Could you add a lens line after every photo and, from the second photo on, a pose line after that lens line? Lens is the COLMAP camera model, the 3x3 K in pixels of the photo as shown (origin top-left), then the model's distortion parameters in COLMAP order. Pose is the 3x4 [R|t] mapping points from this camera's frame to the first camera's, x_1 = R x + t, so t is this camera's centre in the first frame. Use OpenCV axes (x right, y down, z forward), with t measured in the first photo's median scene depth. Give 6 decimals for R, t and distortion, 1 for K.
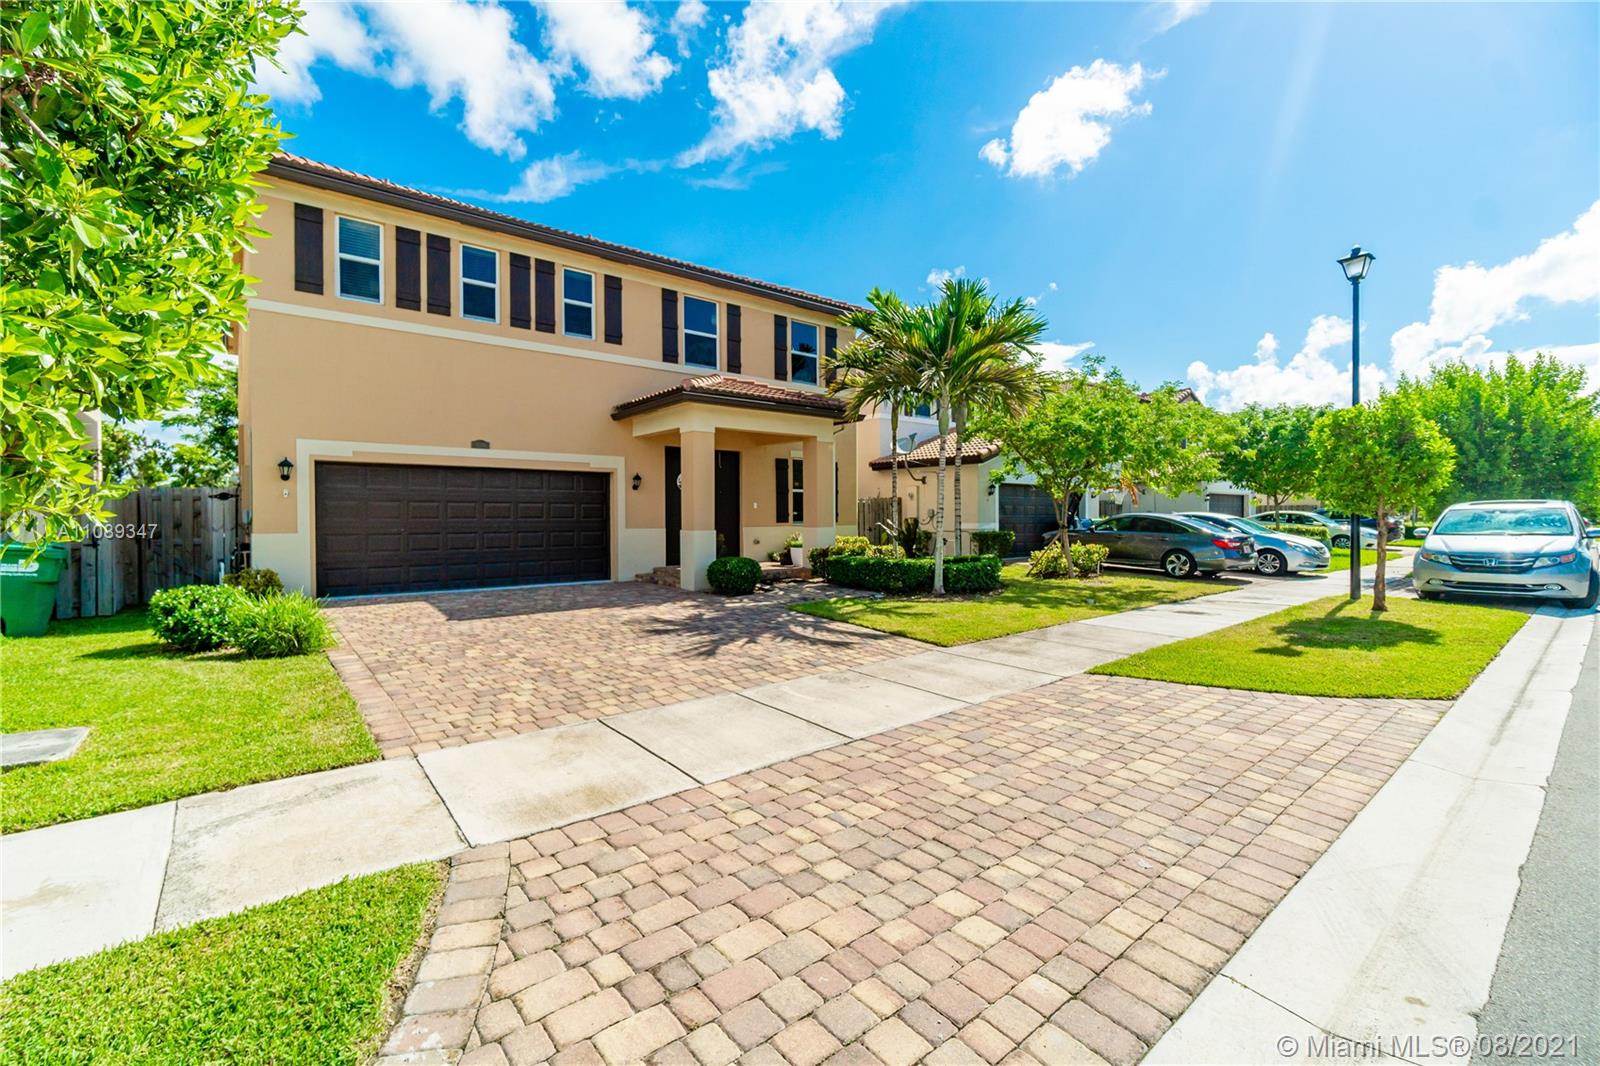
lens RADIAL K [[675.0, 0, 802.0], [0, 675.0, 527.2], [0, 0, 1]] dist [-0.028128, -0.000046]
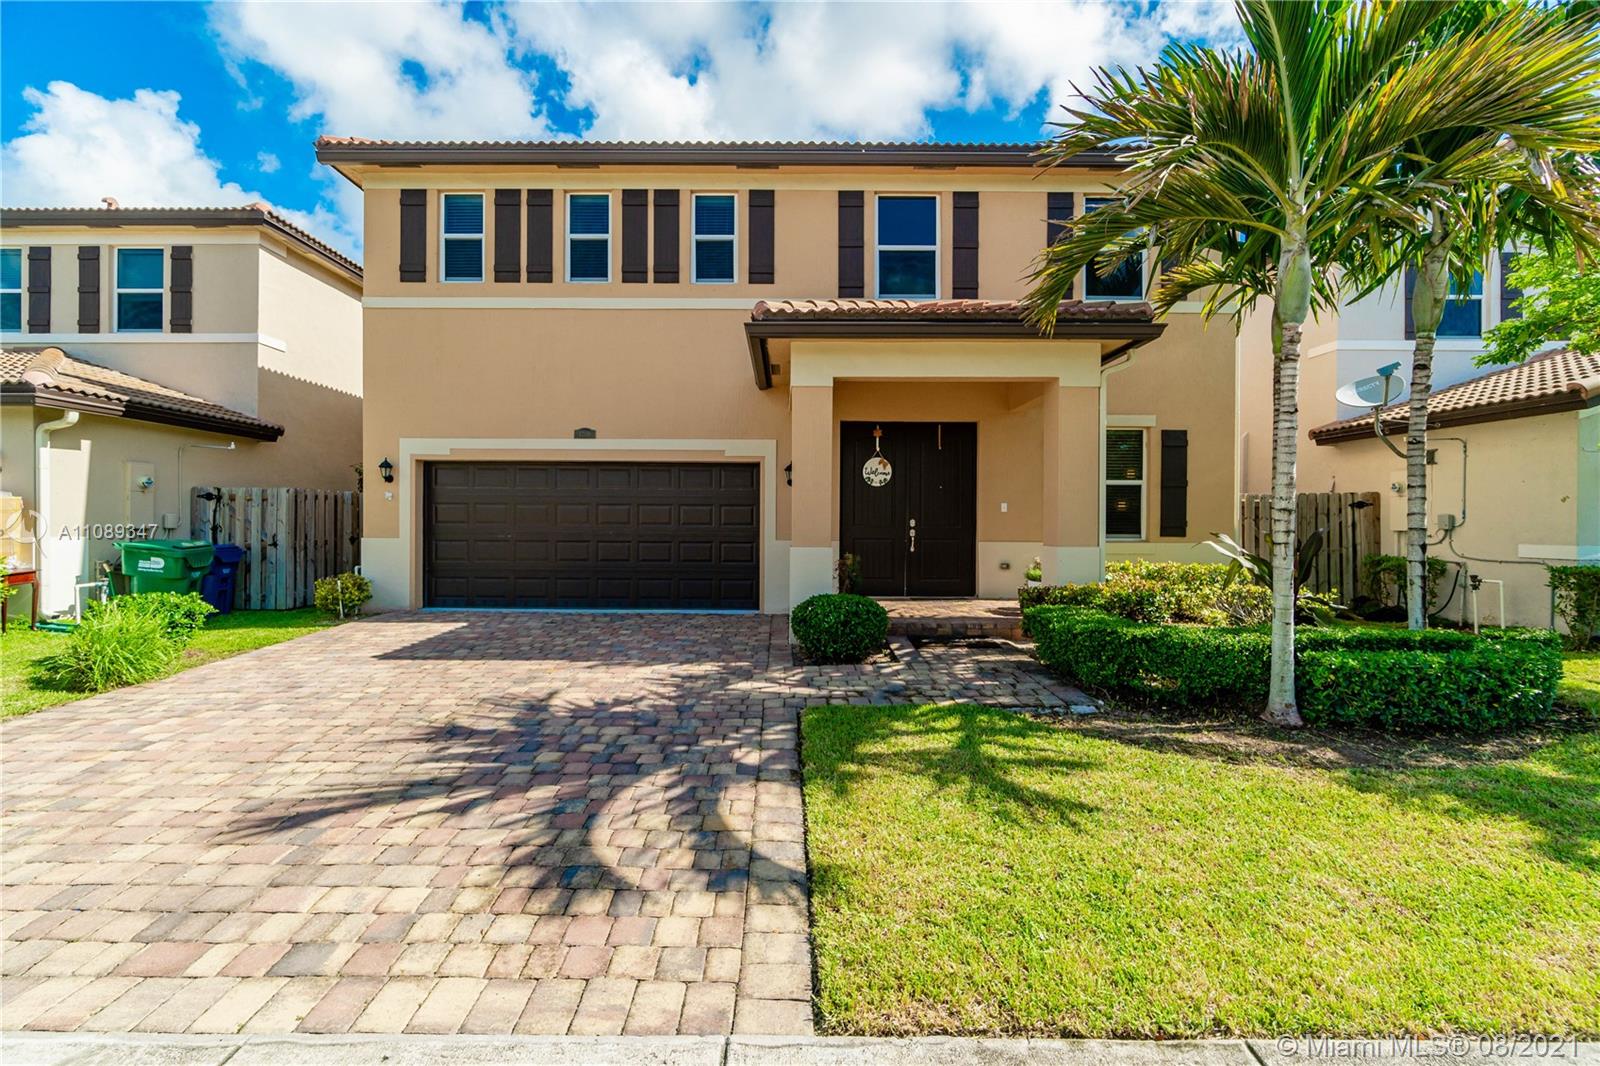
lens RADIAL K [[685.6, 0, 797.6], [0, 685.6, 528.1], [0, 0, 1]] dist [-0.009990, 0.000131]
pose [[0.763570, 0.014437, -0.645564, 0.249684], [-0.018501, 0.999829, 0.000476, -0.012958], [0.645460, 0.011580, 0.763706, 0.513836]]
